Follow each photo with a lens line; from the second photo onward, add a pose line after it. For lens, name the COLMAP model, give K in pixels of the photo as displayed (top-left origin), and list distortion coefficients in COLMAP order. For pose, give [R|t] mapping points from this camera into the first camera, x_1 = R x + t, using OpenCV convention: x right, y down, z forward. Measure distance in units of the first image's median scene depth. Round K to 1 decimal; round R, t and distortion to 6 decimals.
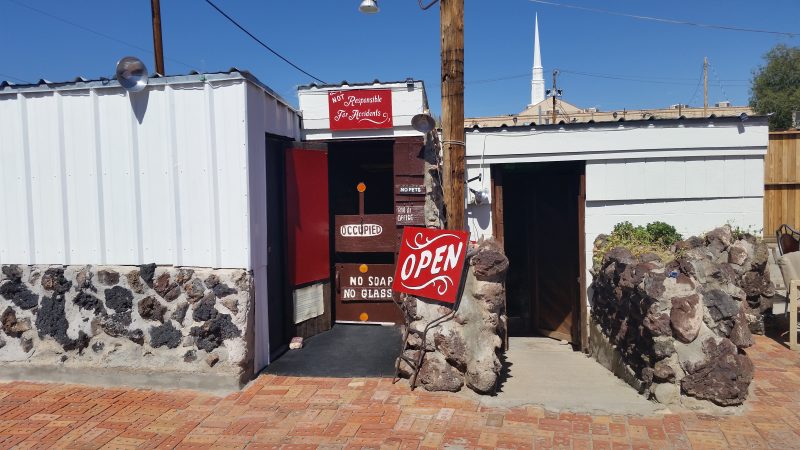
lens RADIAL K [[647.2, 0, 400.0], [0, 647.2, 225.0], [0, 0, 1]] dist [0.138492, -0.269255]
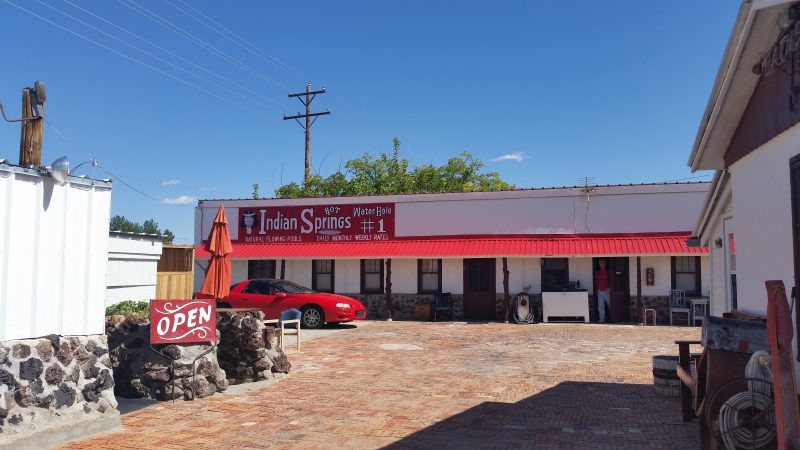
lens RADIAL K [[647.2, 0, 400.0], [0, 647.2, 225.0], [0, 0, 1]] dist [0.138492, -0.269255]
pose [[0.129394, 0.098929, 0.986646, -1.452374], [0.053800, 0.992845, -0.106606, 0.024618], [-0.990133, 0.066875, 0.123146, 0.259375]]
